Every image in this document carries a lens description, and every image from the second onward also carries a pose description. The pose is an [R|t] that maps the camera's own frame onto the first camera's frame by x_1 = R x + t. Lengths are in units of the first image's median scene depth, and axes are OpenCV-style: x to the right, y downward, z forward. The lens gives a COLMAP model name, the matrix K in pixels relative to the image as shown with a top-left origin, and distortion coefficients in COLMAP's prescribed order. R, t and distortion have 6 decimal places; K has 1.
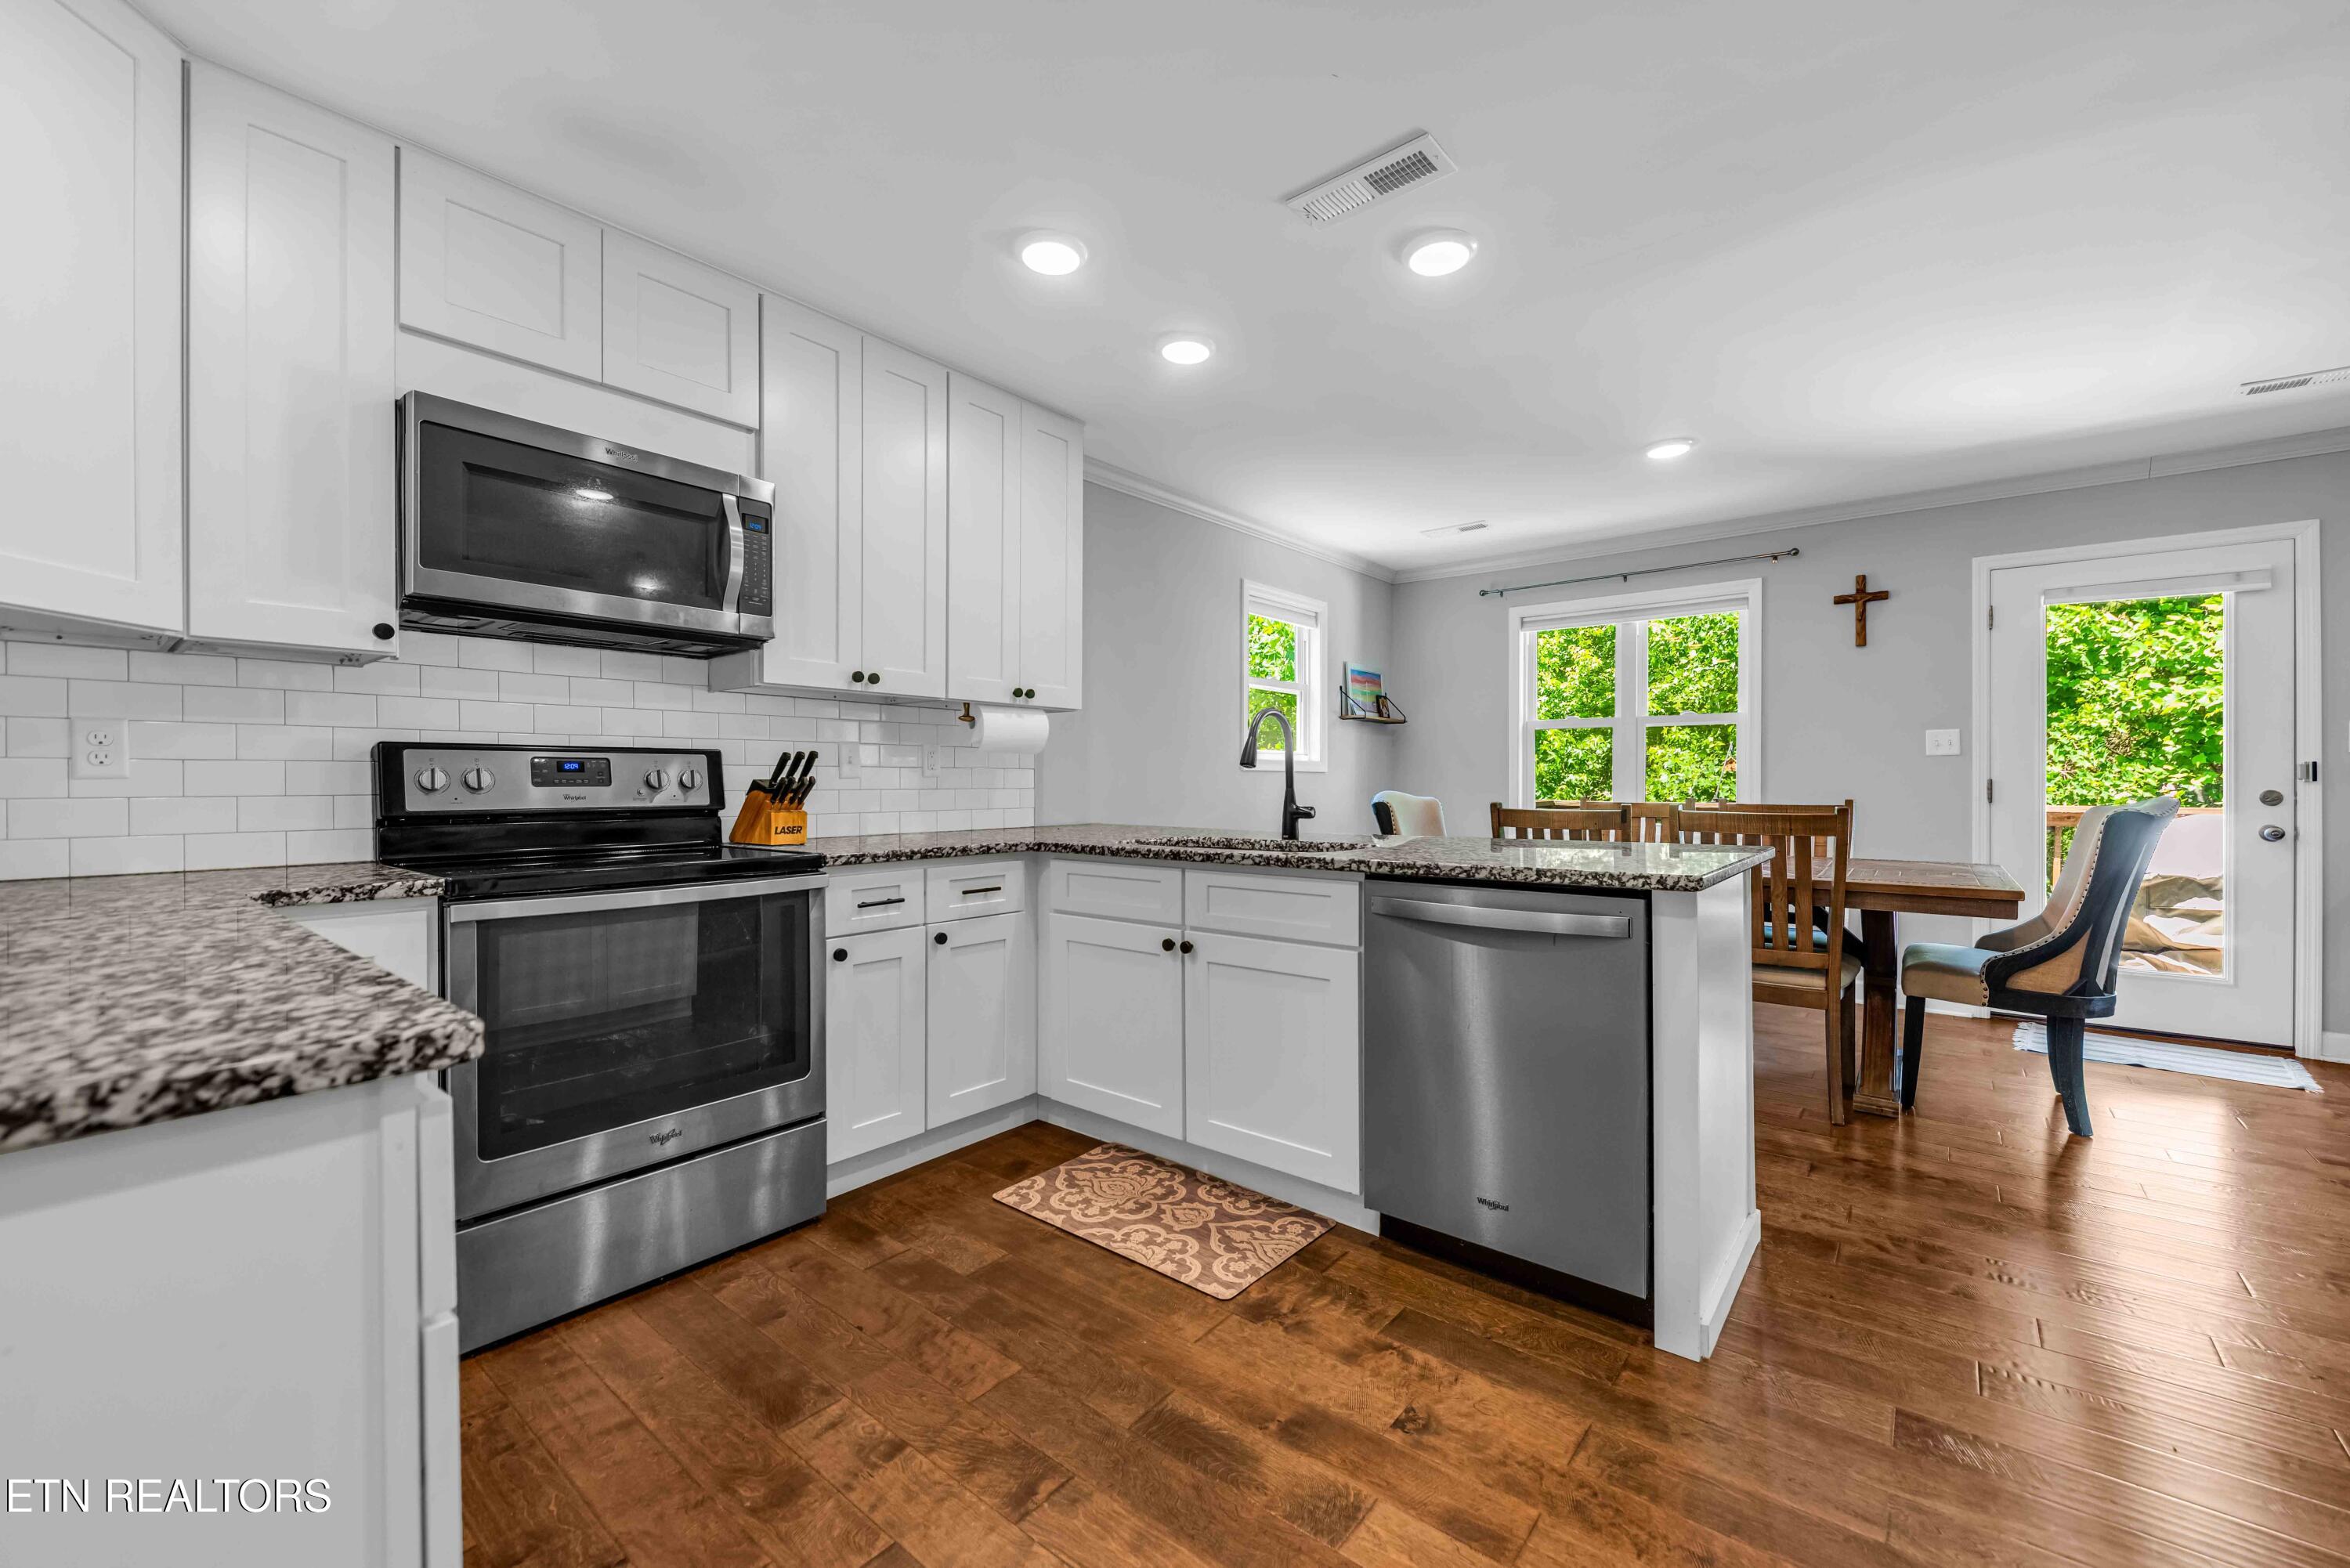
lens RADIAL K [[907.9, 0, 1175.0], [0, 907.9, 784.0], [0, 0, 1]] dist [0.000729, -0.000001]
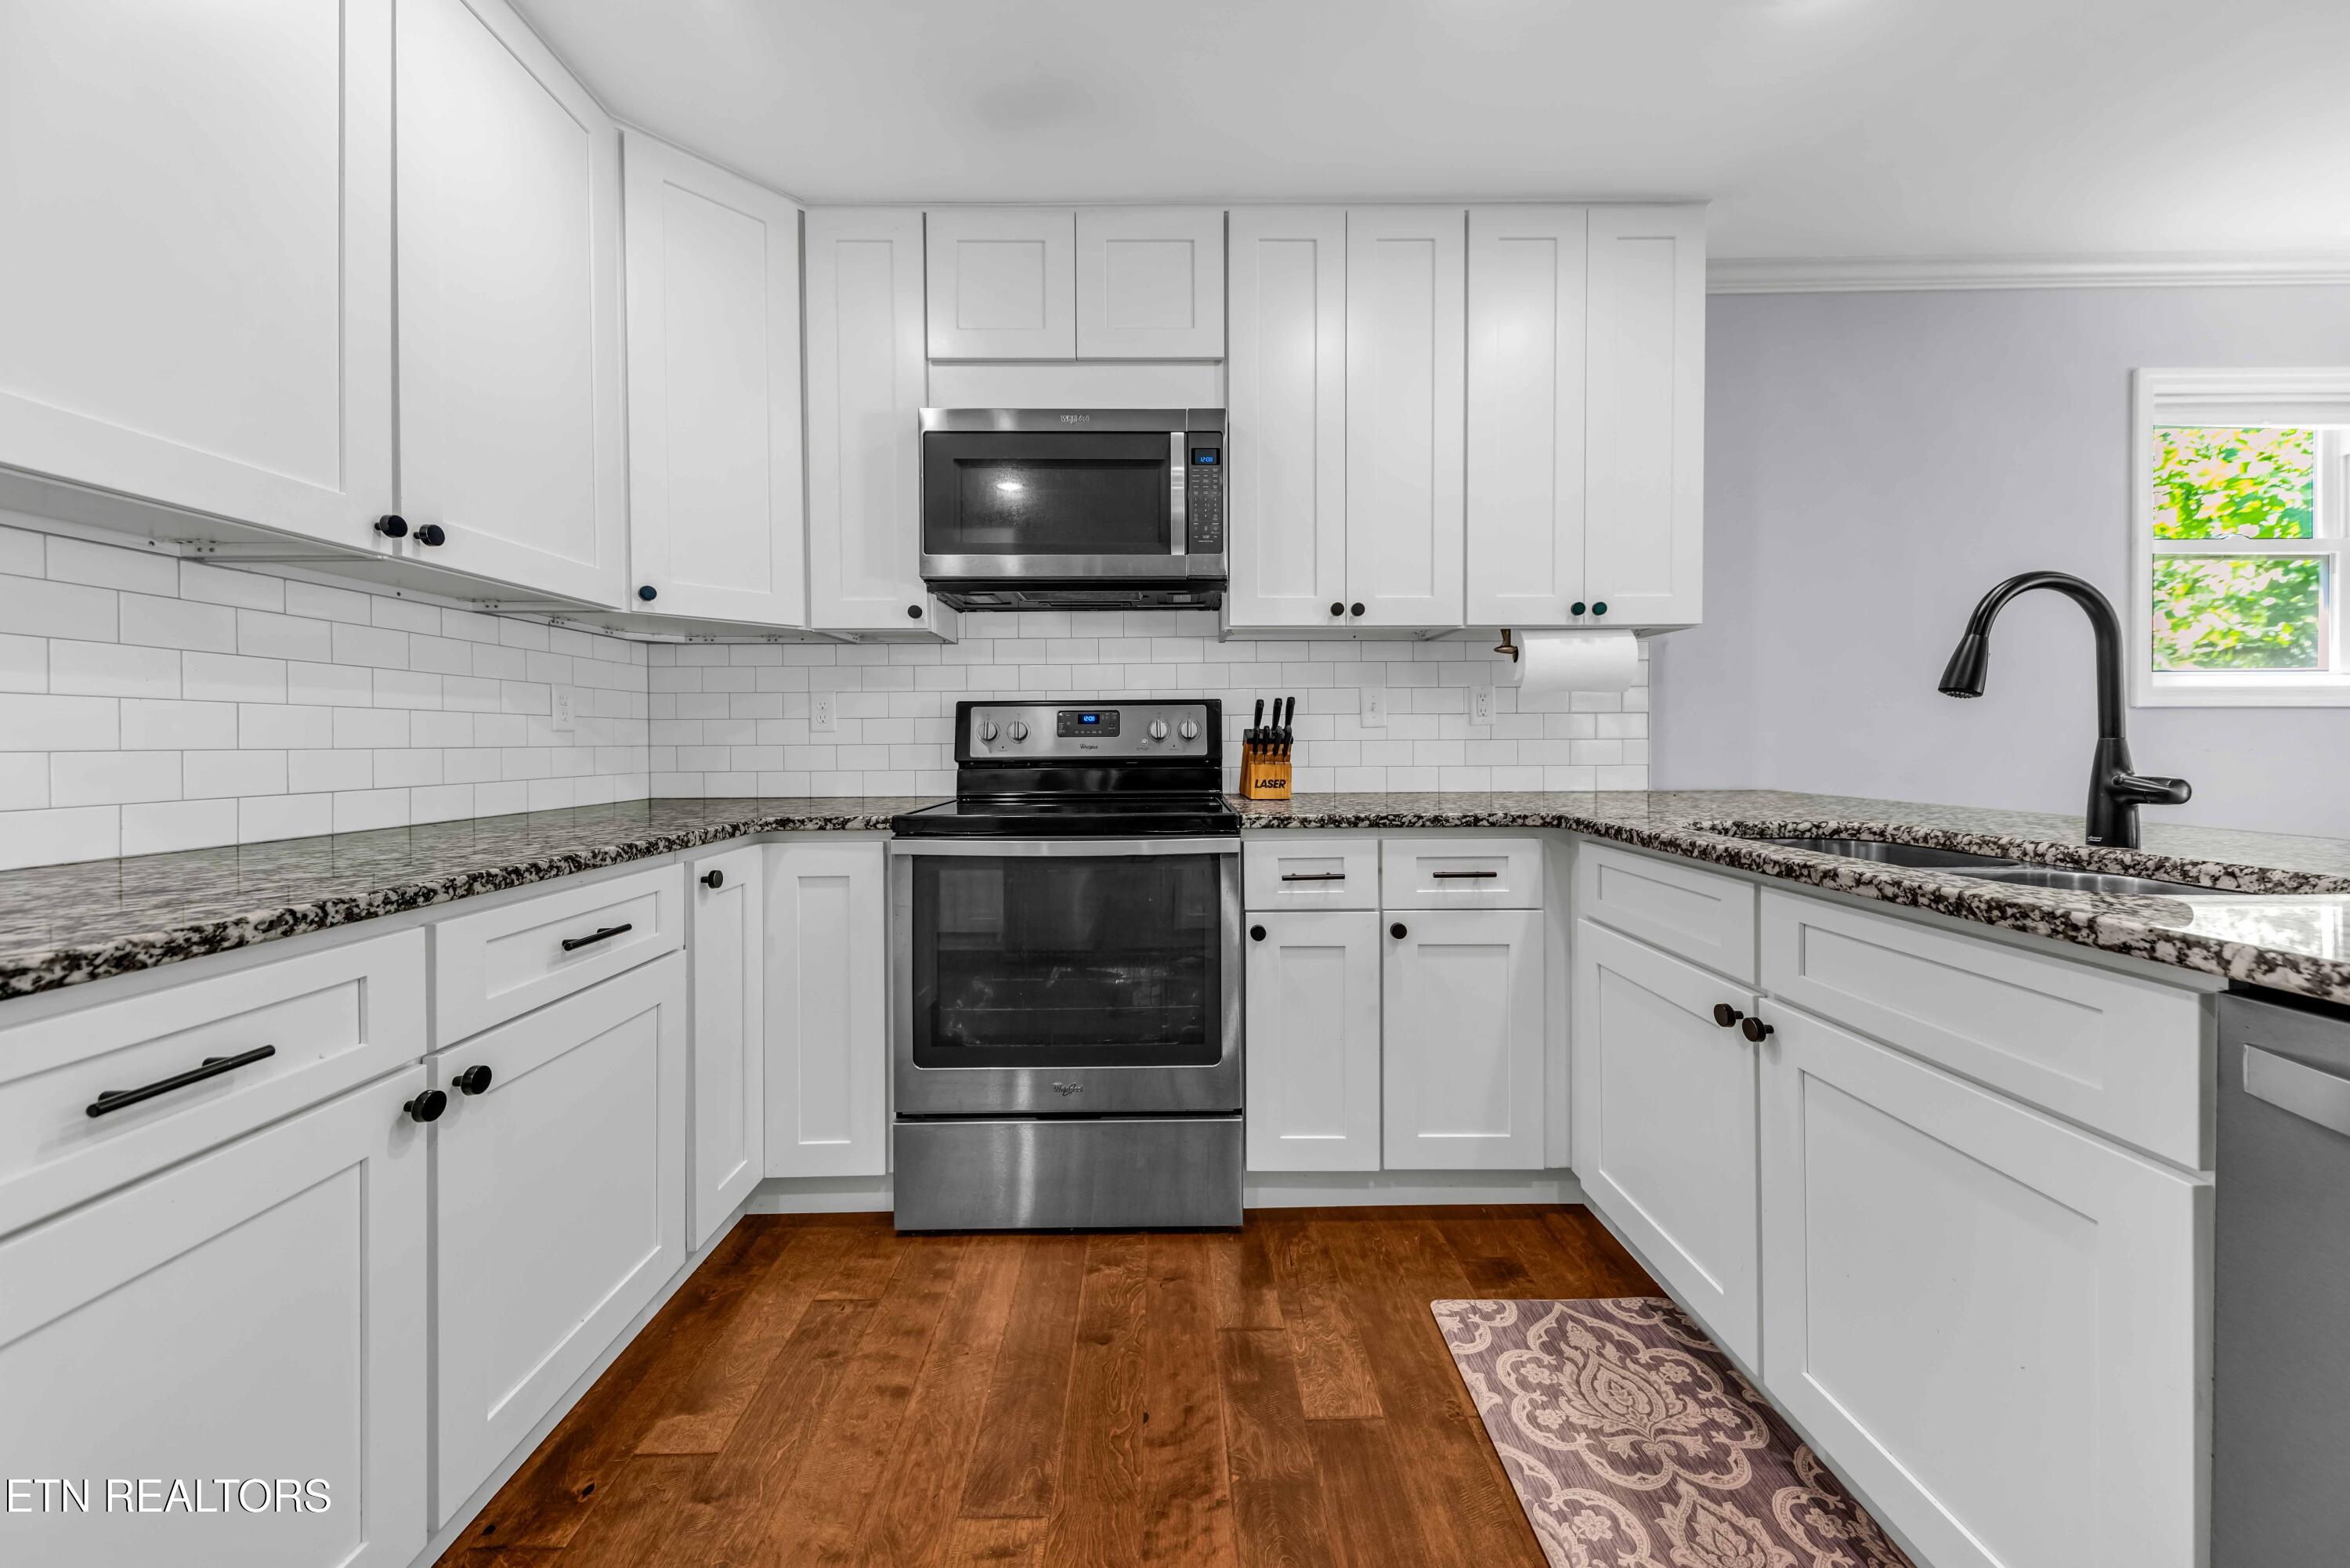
lens RADIAL K [[823.8, 0, 1178.8], [0, 823.8, 742.7], [0, 0, 1]] dist [0.014073, -0.005586]
pose [[0.648195, 0.001985, -0.761472, 0.168532], [0.003528, 0.999978, 0.005610, 0.004124], [0.761466, -0.006323, 0.648174, 0.421324]]
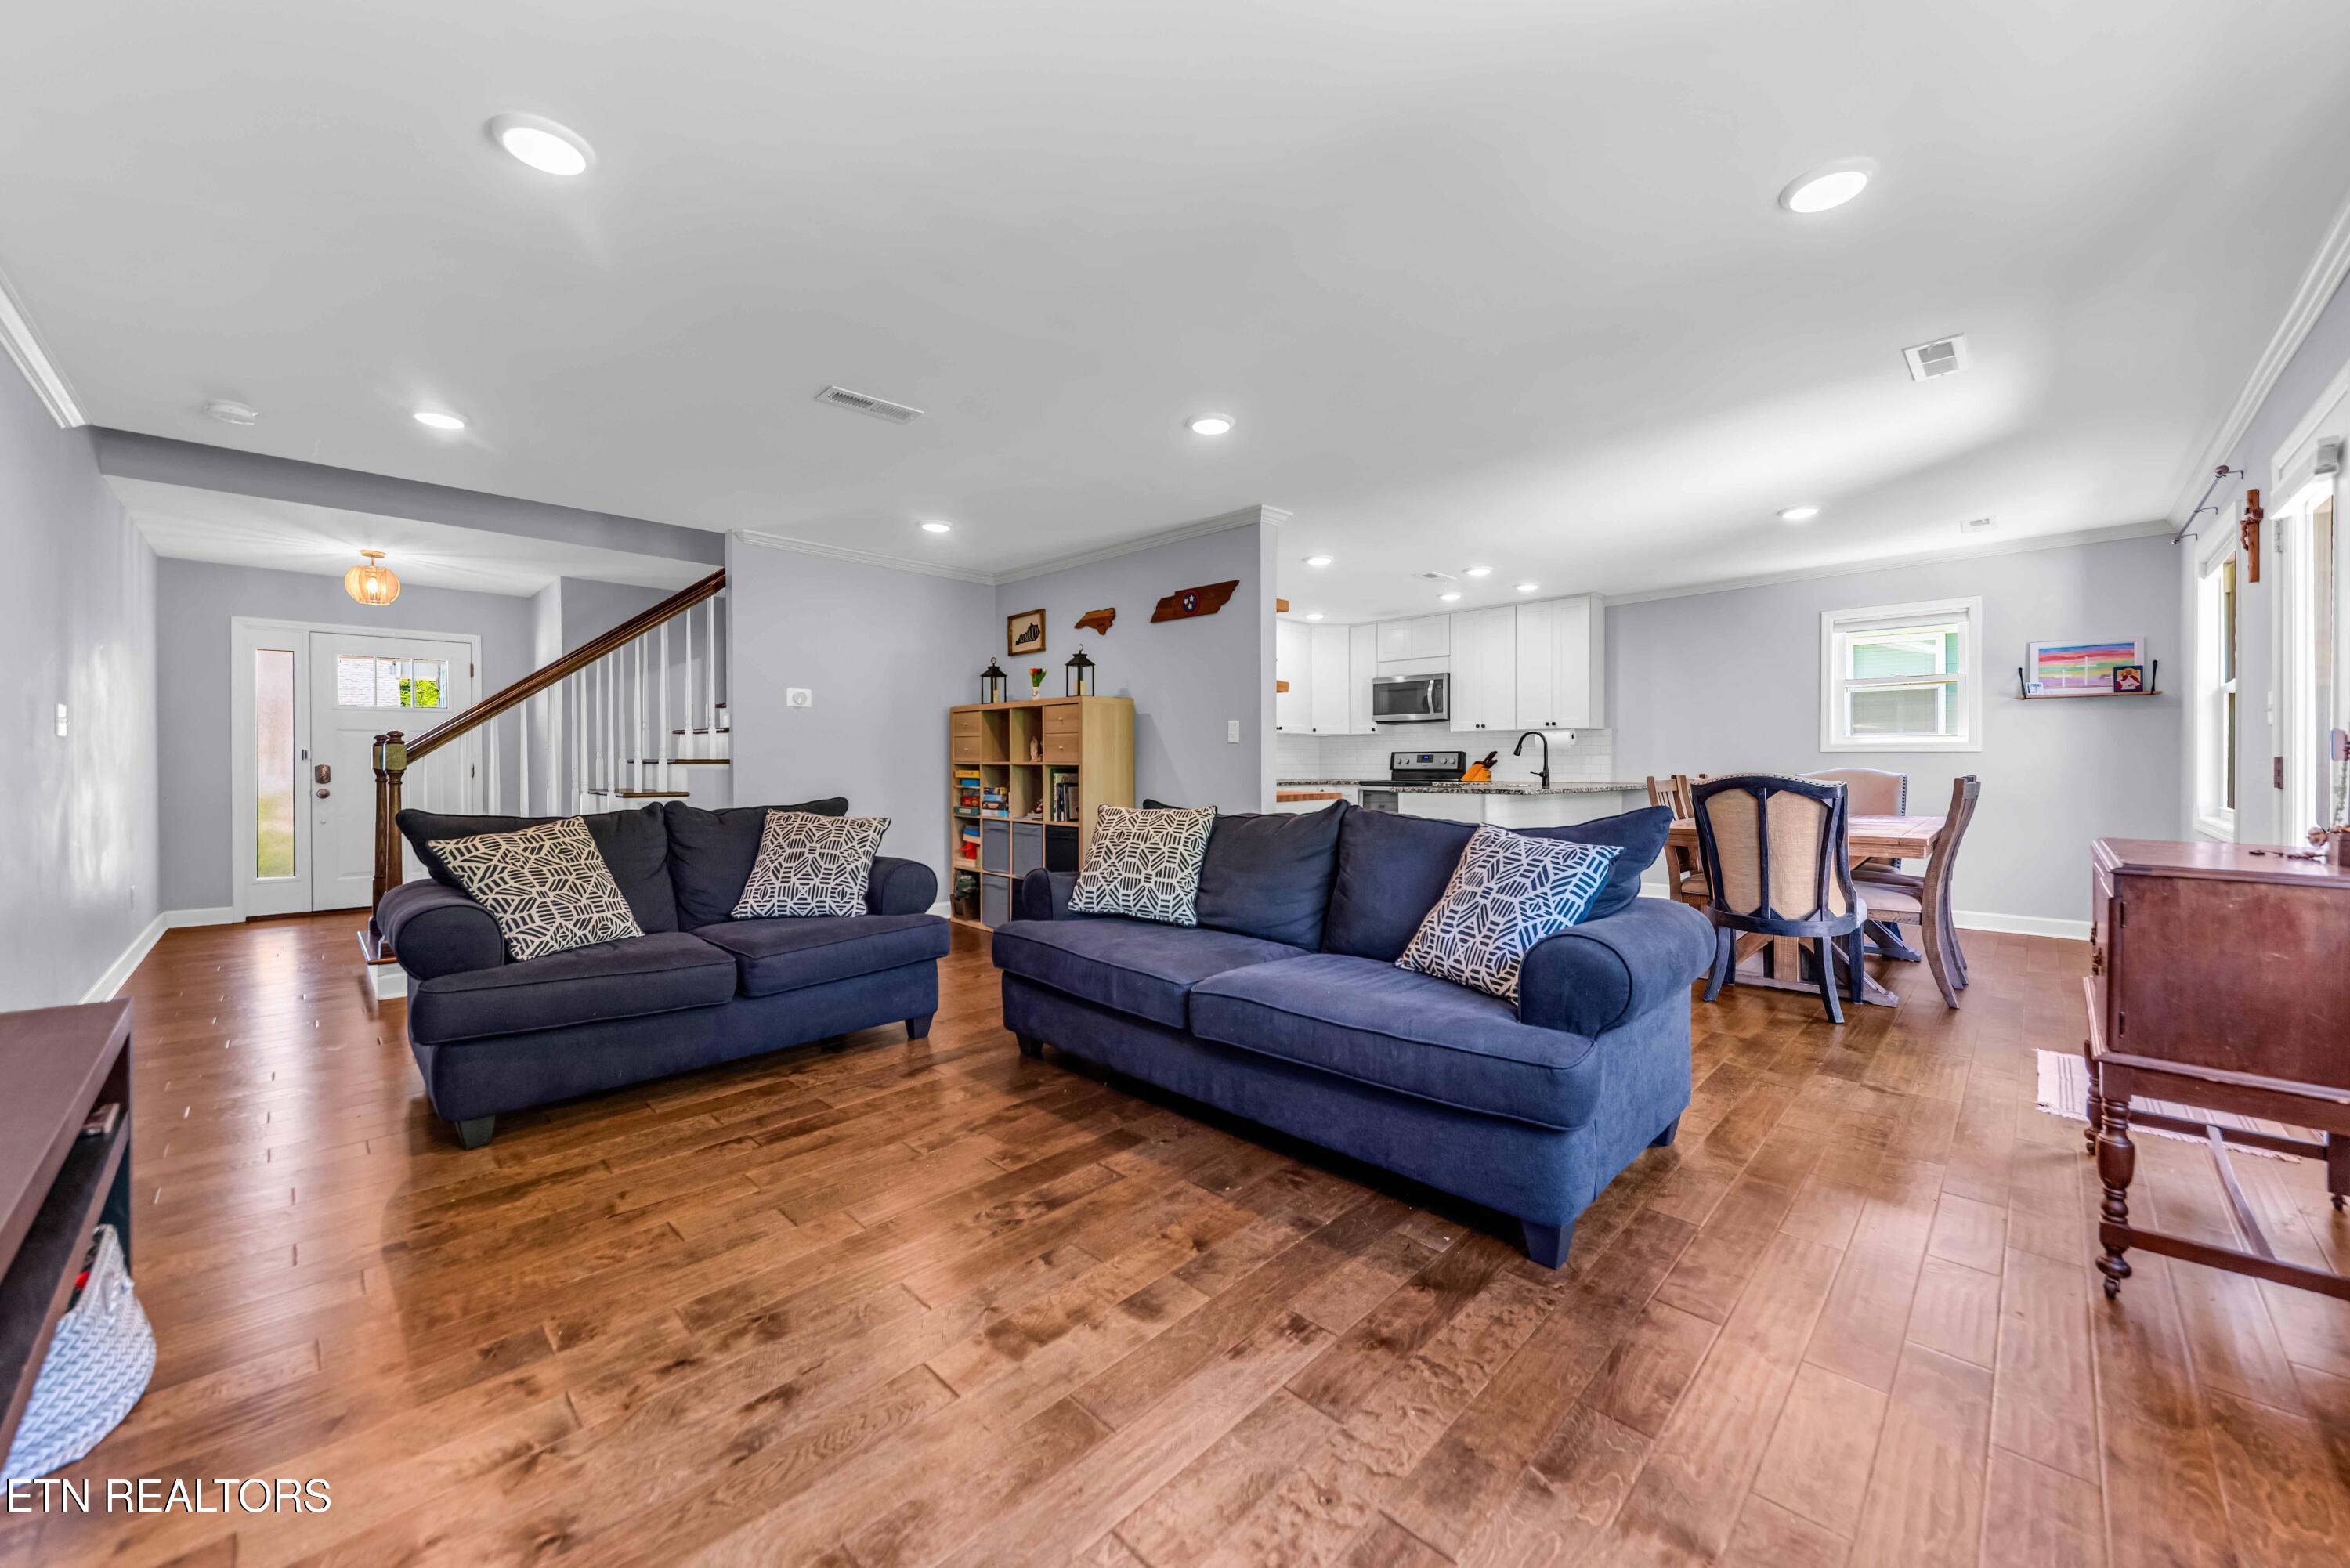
lens RADIAL K [[907.9, 0, 1175.0], [0, 907.9, 784.0], [0, 0, 1]] dist [0.000729, -0.000001]
pose [[-0.083096, 0.026079, -0.996200, 3.118035], [0.002989, 0.999660, 0.025920, -0.009370], [0.996537, -0.000824, -0.083146, 0.273664]]
